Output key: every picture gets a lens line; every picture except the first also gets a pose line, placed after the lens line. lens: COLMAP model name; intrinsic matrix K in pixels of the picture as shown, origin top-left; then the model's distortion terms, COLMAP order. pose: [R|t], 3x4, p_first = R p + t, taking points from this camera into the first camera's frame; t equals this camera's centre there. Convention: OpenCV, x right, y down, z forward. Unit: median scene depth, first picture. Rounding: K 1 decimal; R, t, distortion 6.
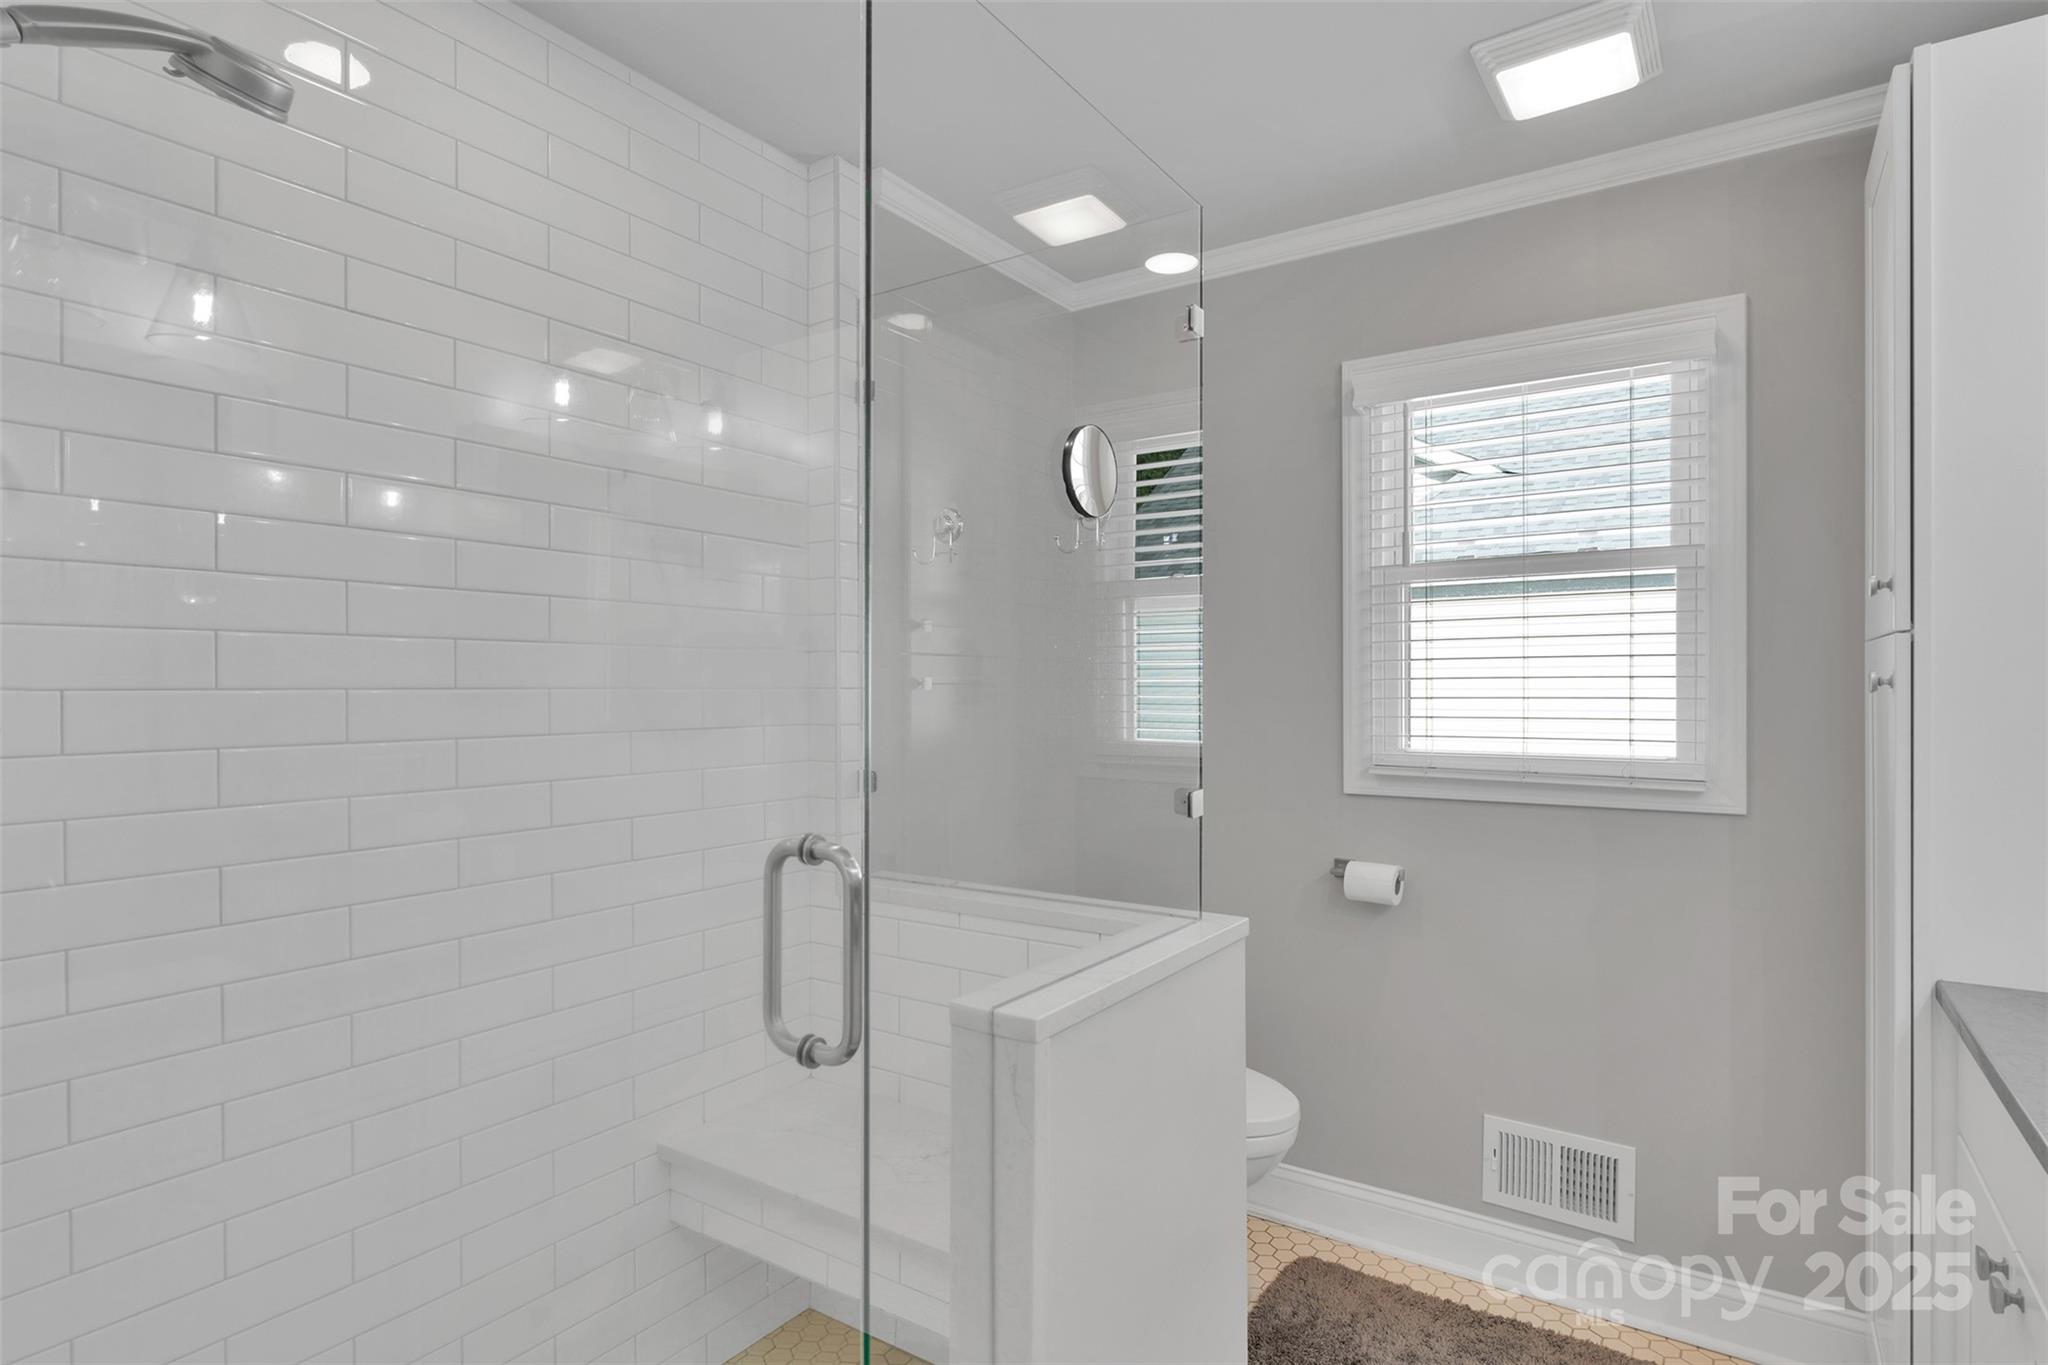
lens RADIAL K [[1061.6, 0, 1037.4], [0, 1061.6, 680.7], [0, 0, 1]] dist [-0.000884, 0.000998]
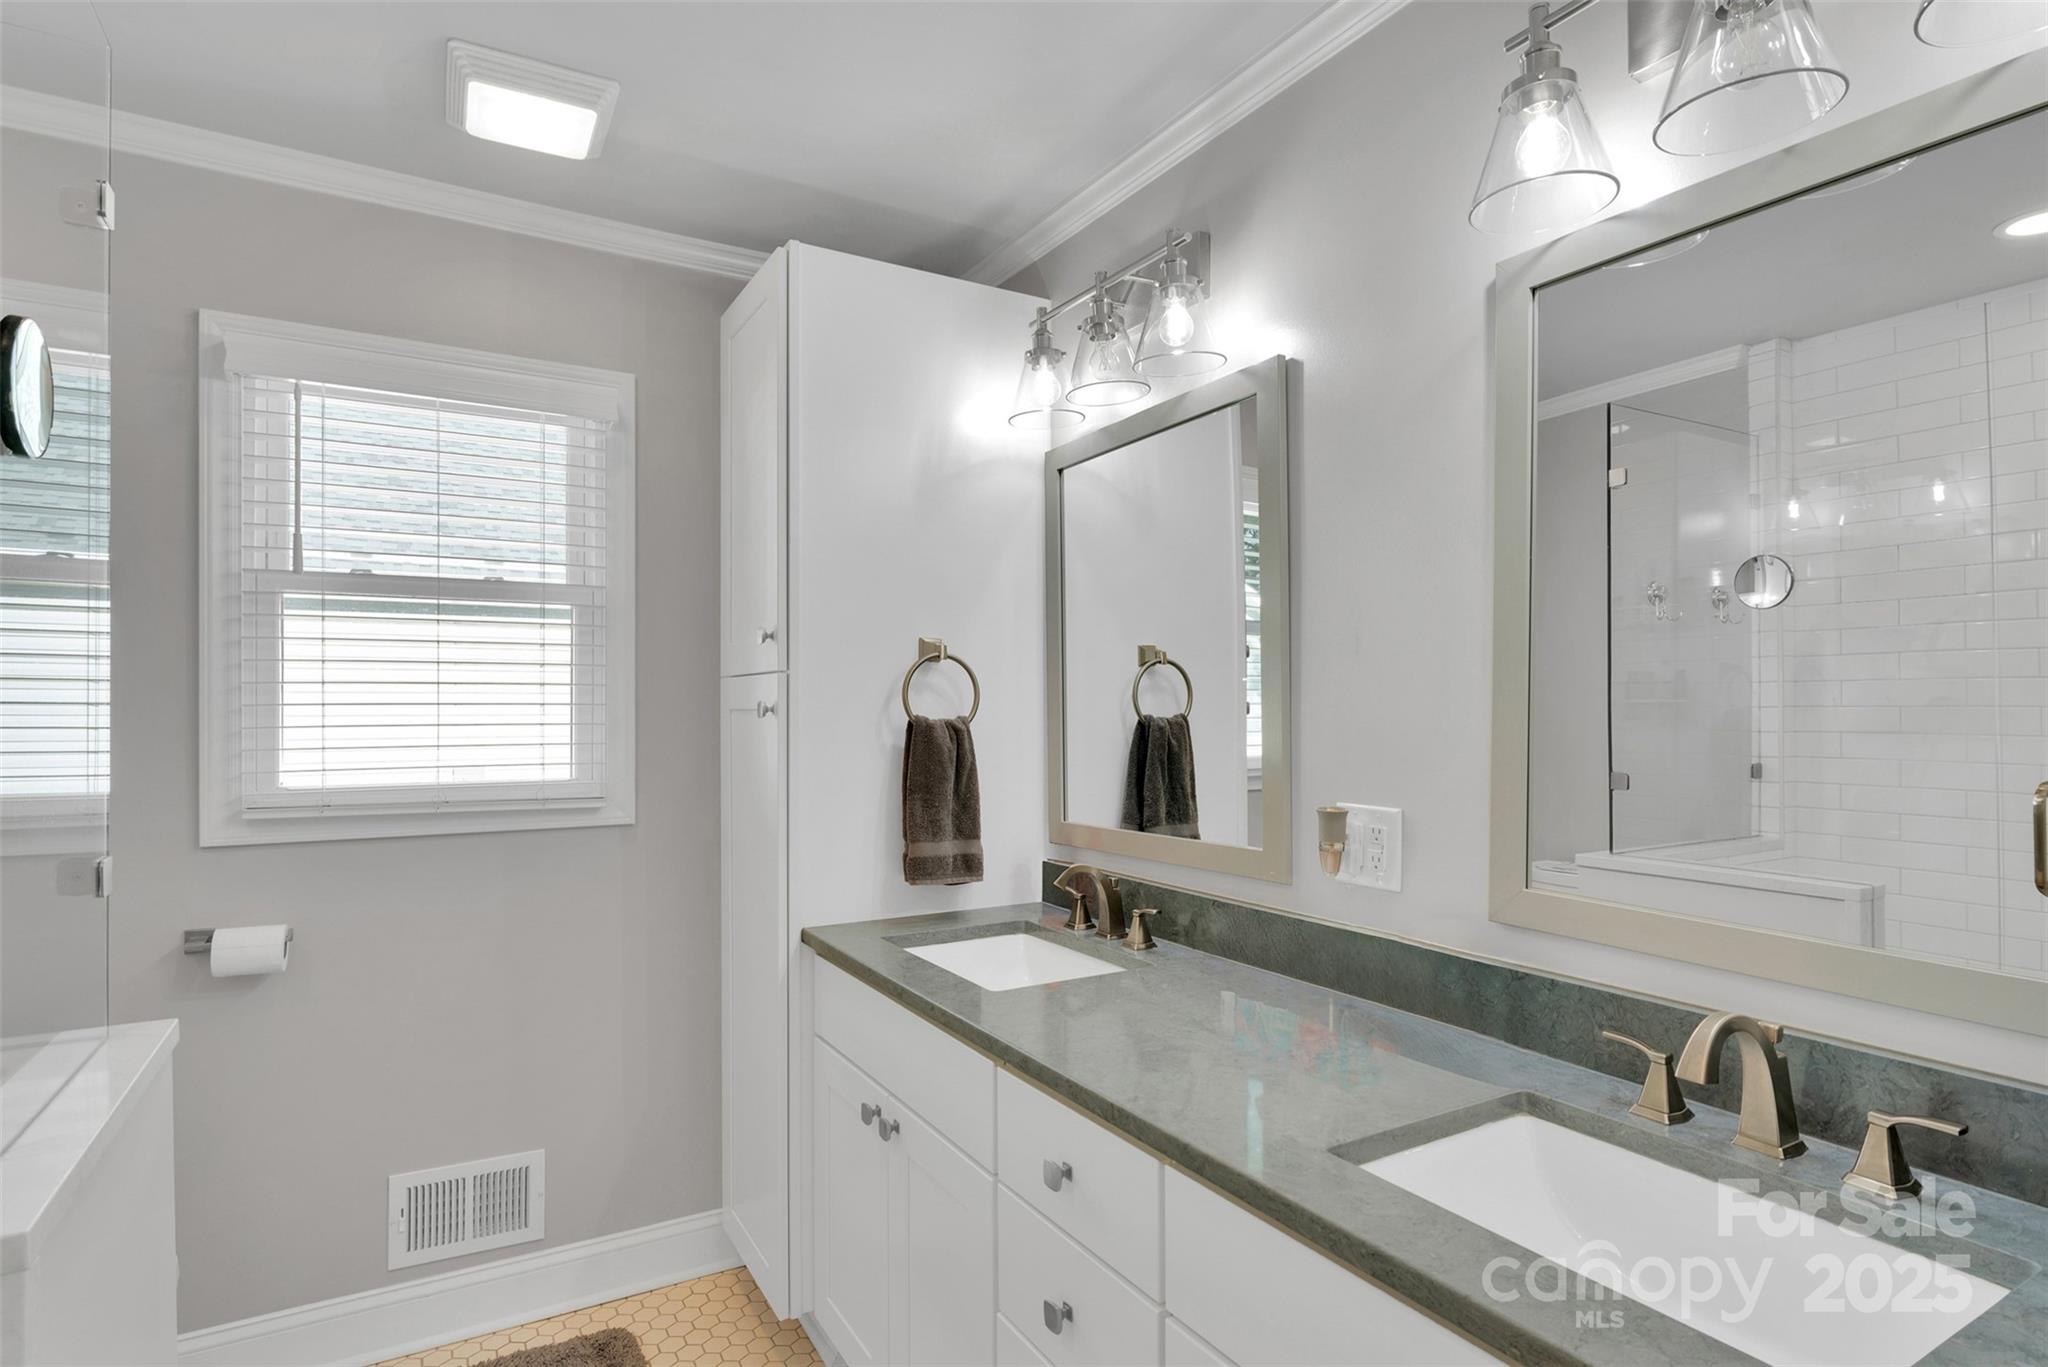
lens RADIAL K [[1061.6, 0, 1036.8], [0, 1061.6, 701.1], [0, 0, 1]] dist [-0.000884, 0.000998]
pose [[0.436486, 0.009337, 0.899663, -0.171917], [-0.003633, 0.999956, -0.008616, 0.000620], [-0.899704, 0.000492, 0.436500, 0.091326]]
